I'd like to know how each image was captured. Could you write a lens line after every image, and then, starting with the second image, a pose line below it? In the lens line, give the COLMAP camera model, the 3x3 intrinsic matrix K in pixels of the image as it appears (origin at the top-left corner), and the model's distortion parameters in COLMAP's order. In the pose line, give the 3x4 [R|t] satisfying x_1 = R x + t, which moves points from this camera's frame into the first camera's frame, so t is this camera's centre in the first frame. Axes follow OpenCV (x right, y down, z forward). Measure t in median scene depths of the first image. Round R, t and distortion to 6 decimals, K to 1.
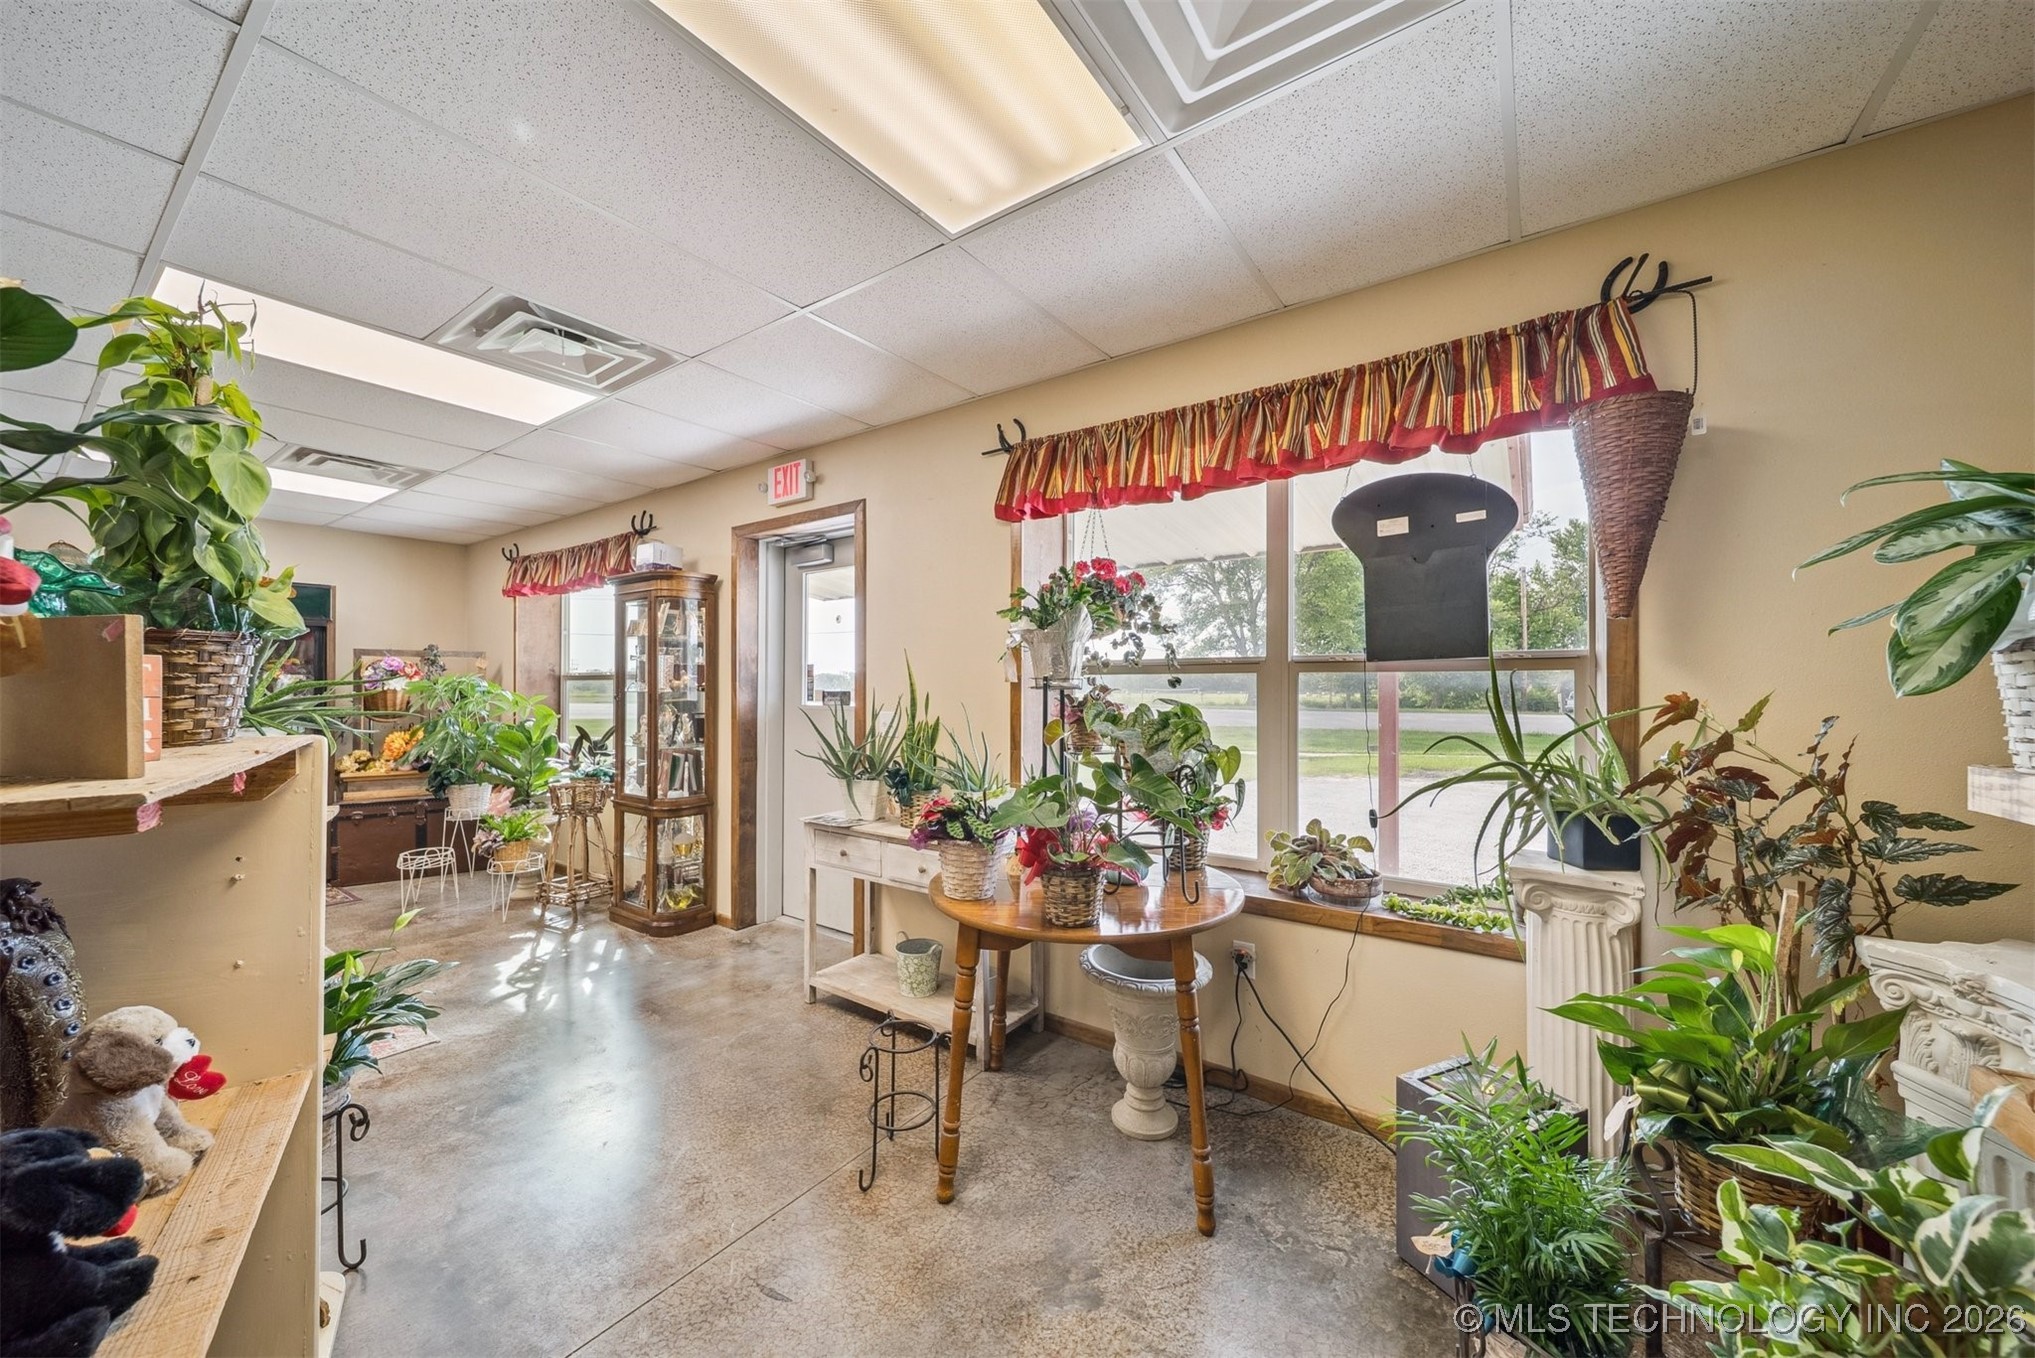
lens RADIAL K [[730.4, 0, 1016.4], [0, 730.4, 692.6], [0, 0, 1]] dist [0.006461, -0.001449]
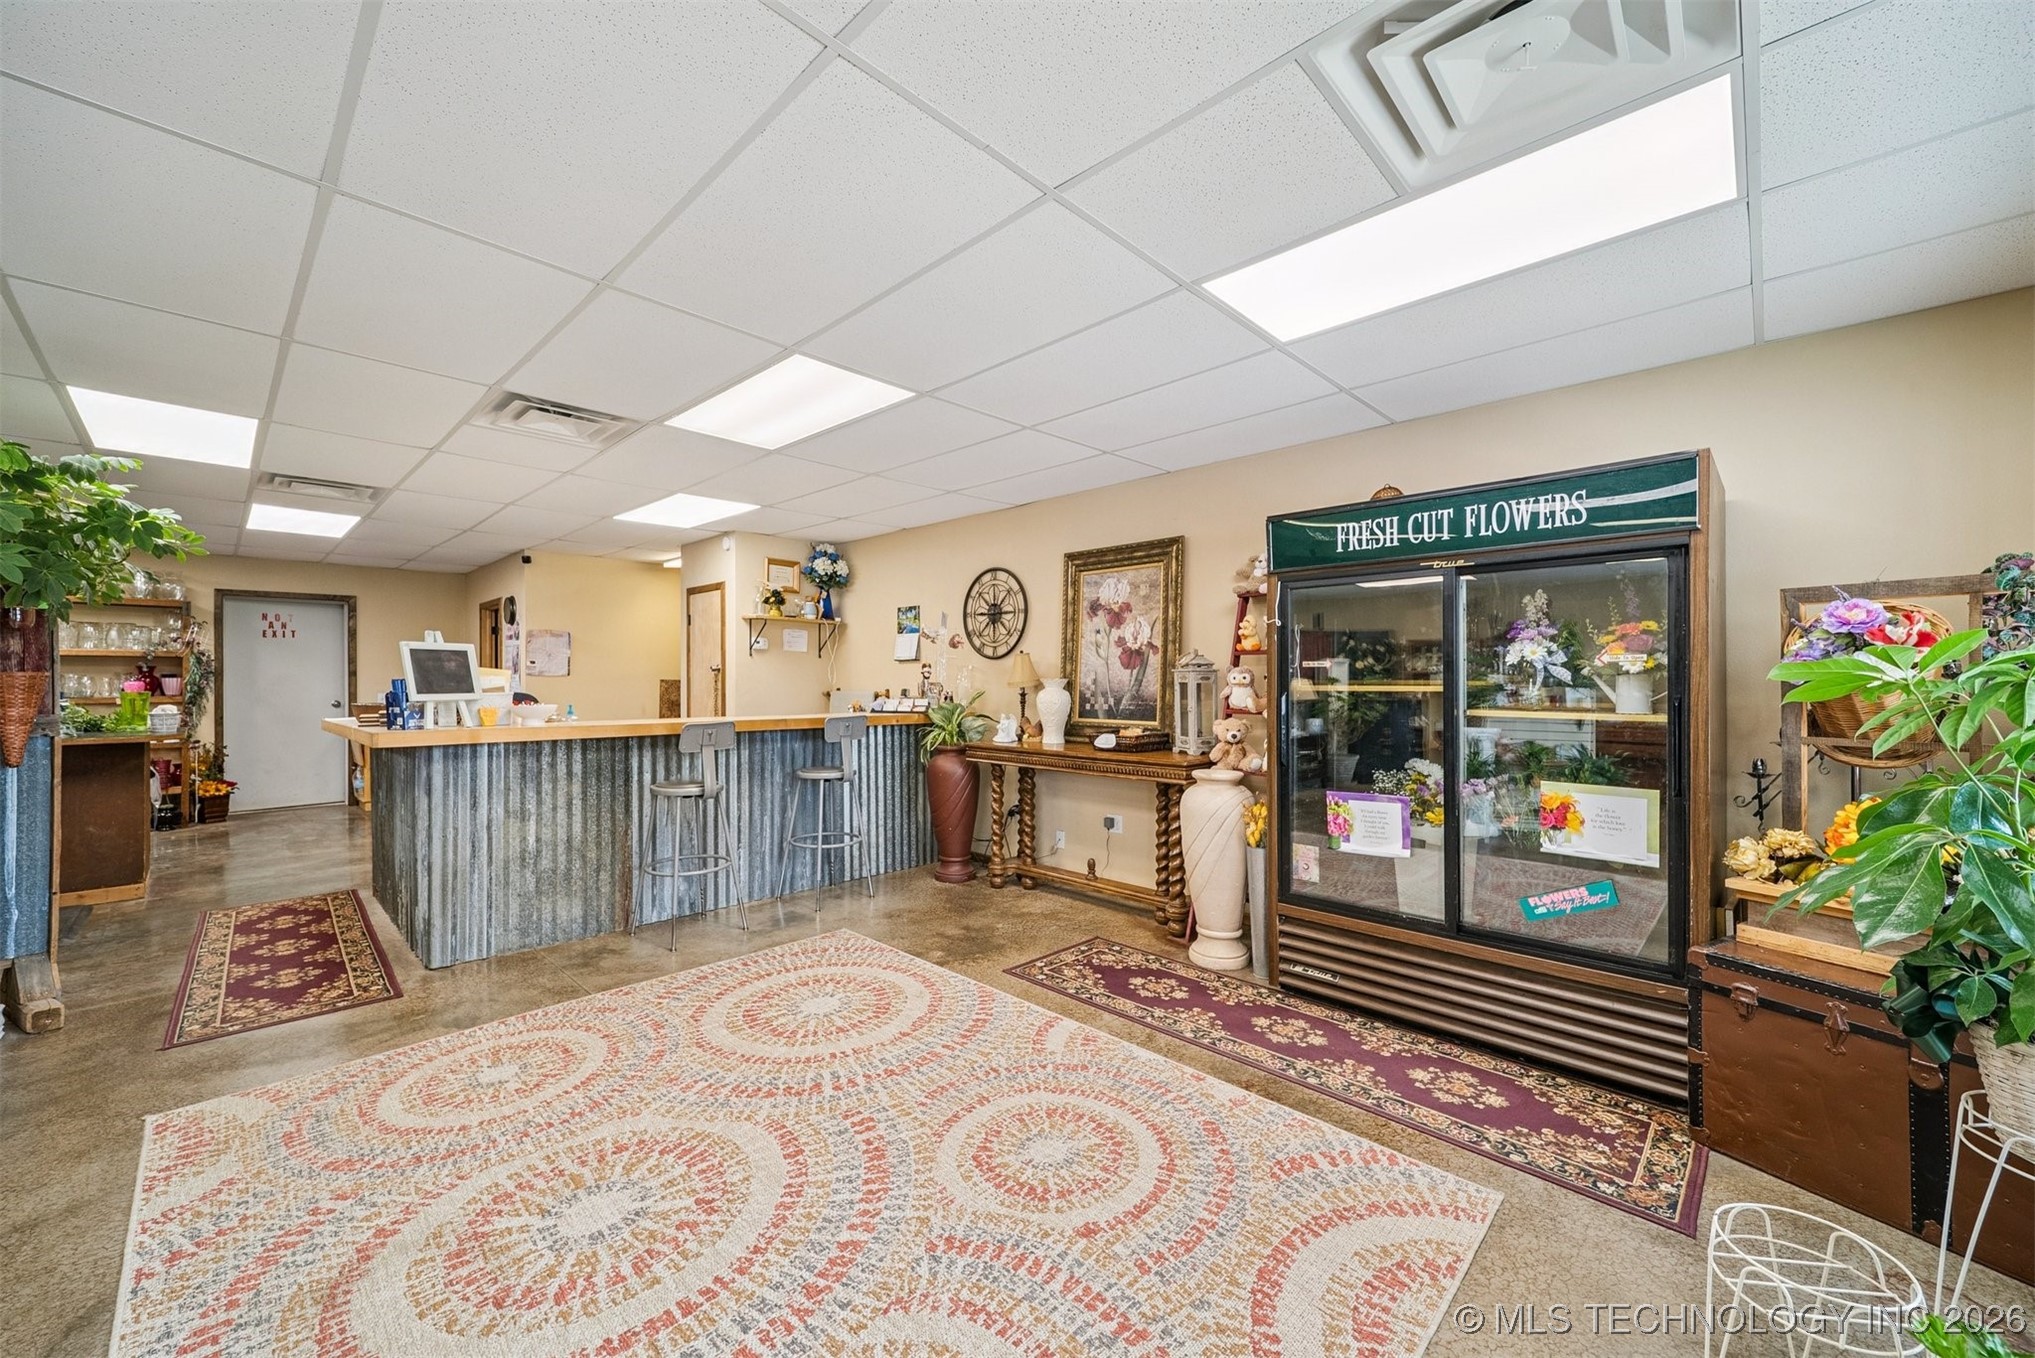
lens RADIAL K [[782.7, 0, 1023.9], [0, 782.7, 680.5], [0, 0, 1]] dist [0.004886, -0.001675]
pose [[-0.157094, -0.000480, -0.987584, -0.552052], [-0.002066, 0.999998, -0.000157, -0.008156], [0.987582, 0.002016, -0.157094, 0.919740]]
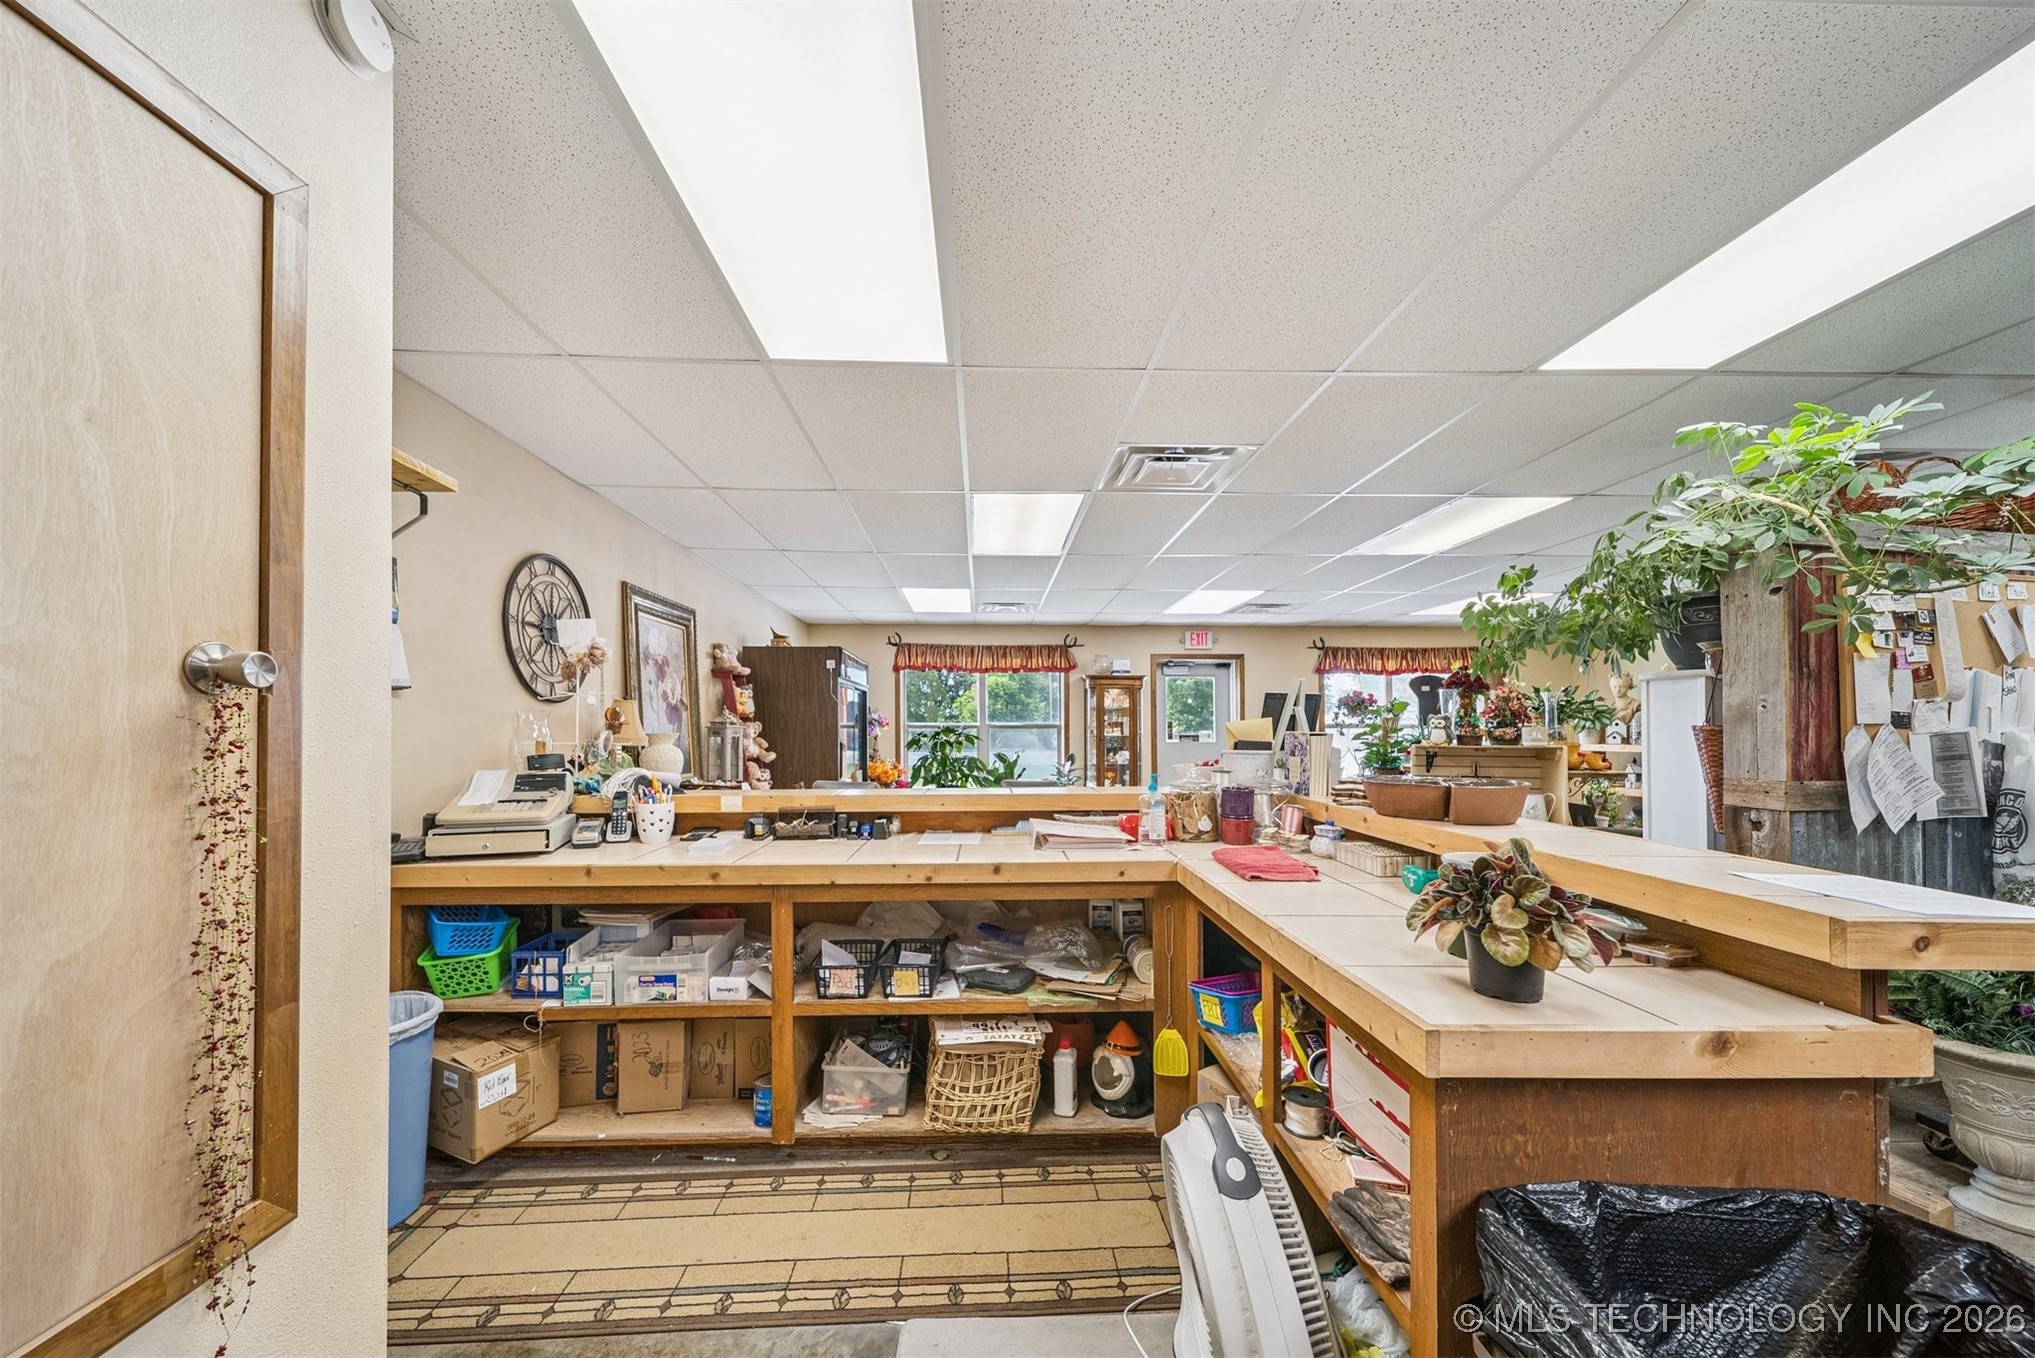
lens RADIAL K [[730.4, 0, 1000.7], [0, 730.4, 720.0], [0, 0, 1]] dist [0.006461, -0.001449]
pose [[0.808464, 0.006387, 0.588511, -2.164856], [0.004228, 0.999852, -0.016660, -0.012051], [-0.588530, 0.015957, 0.808318, -0.443326]]
